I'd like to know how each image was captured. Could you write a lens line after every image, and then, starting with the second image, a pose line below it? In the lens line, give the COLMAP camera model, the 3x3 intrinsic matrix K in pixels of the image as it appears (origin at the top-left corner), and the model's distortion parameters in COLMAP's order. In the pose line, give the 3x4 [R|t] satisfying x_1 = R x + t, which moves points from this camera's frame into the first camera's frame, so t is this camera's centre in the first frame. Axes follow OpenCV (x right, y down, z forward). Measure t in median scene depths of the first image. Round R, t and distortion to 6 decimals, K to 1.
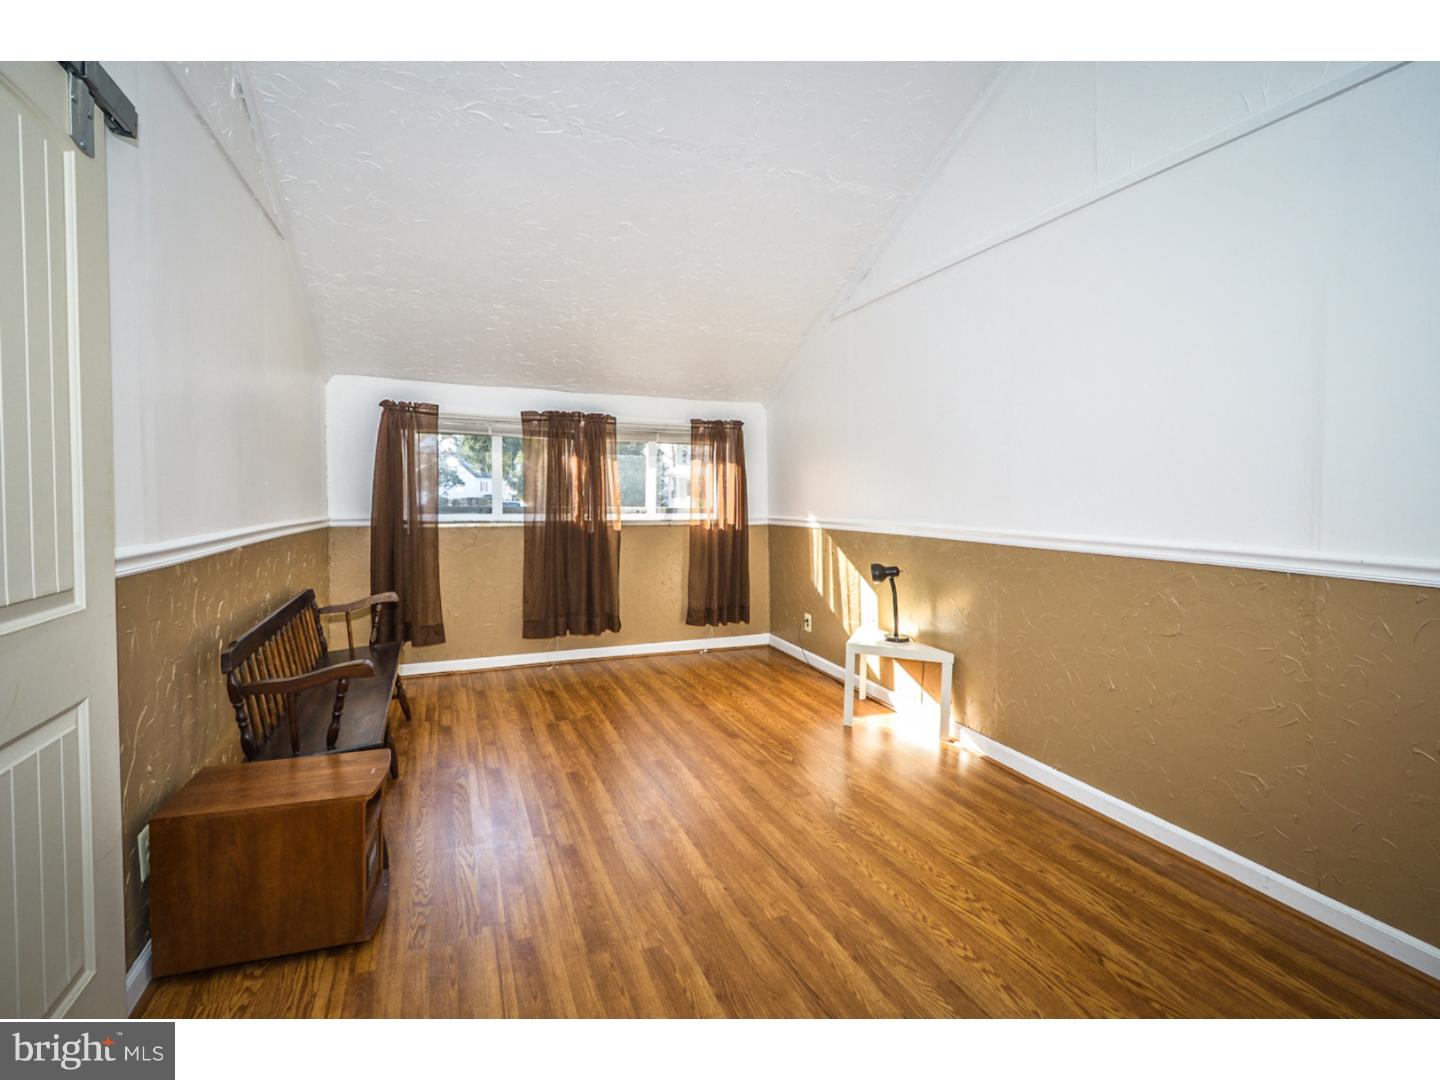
lens RADIAL K [[658.4, 0, 722.3], [0, 658.4, 536.0], [0, 0, 1]] dist [0.000484, -0.002749]
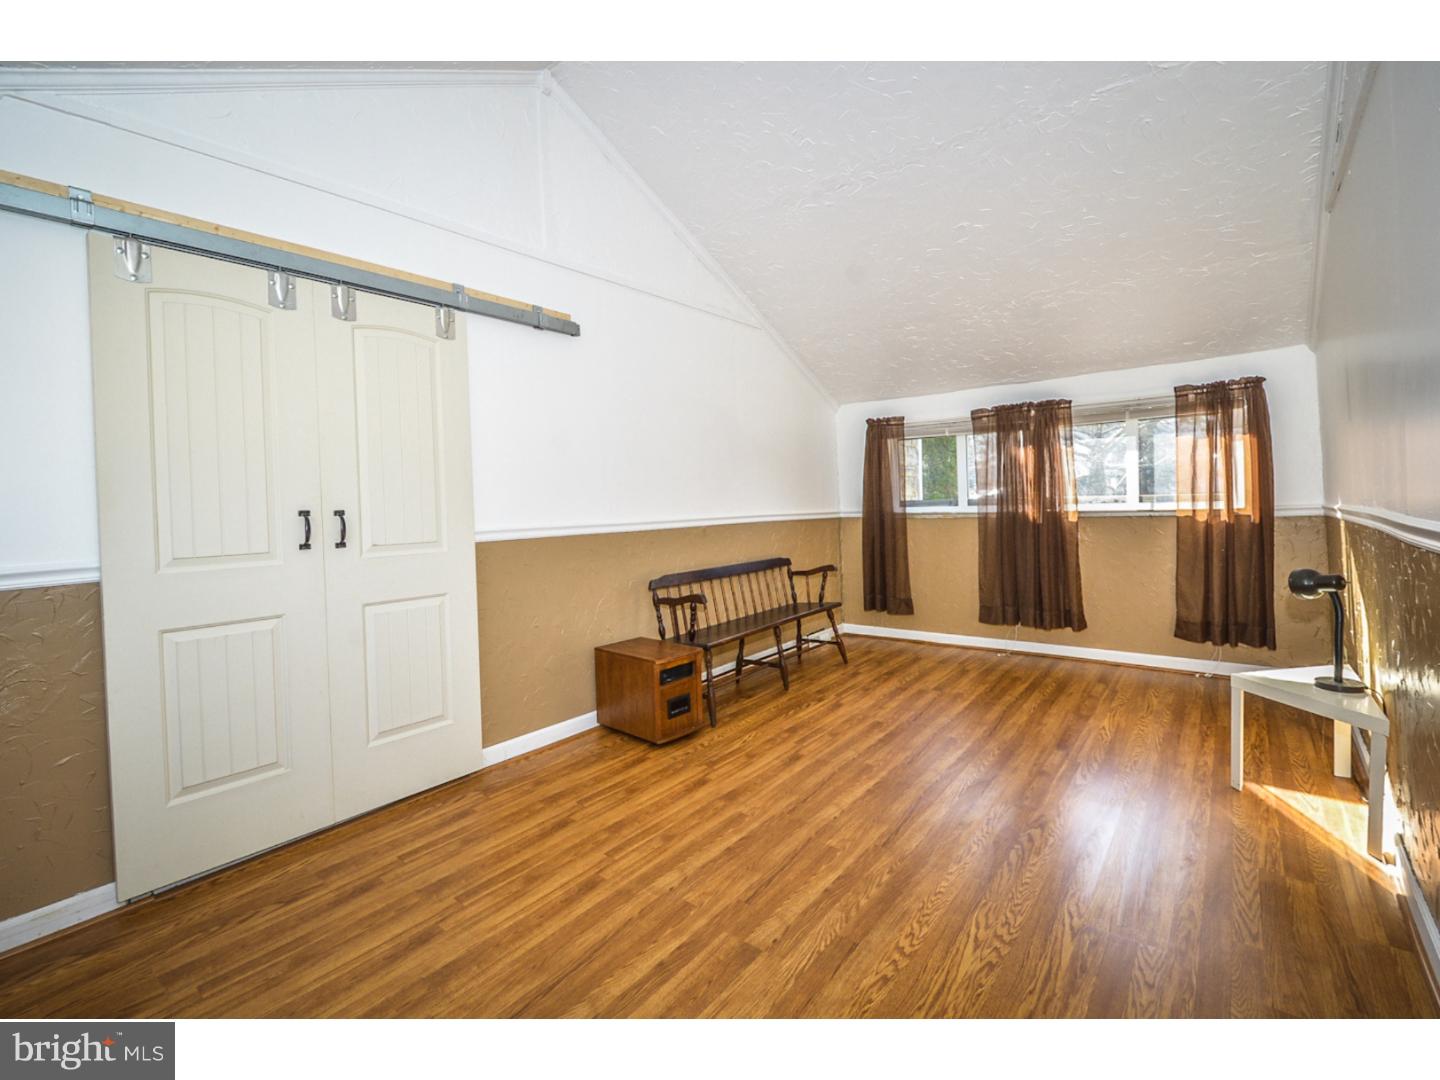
lens RADIAL K [[658.4, 0, 719.7], [0, 658.4, 542.3], [0, 0, 1]] dist [0.000484, -0.002749]
pose [[0.470260, 0.030962, -0.881985, 0.446282], [-0.021805, 0.999487, 0.023461, 0.010109], [0.882258, 0.008199, 0.470694, 0.124501]]
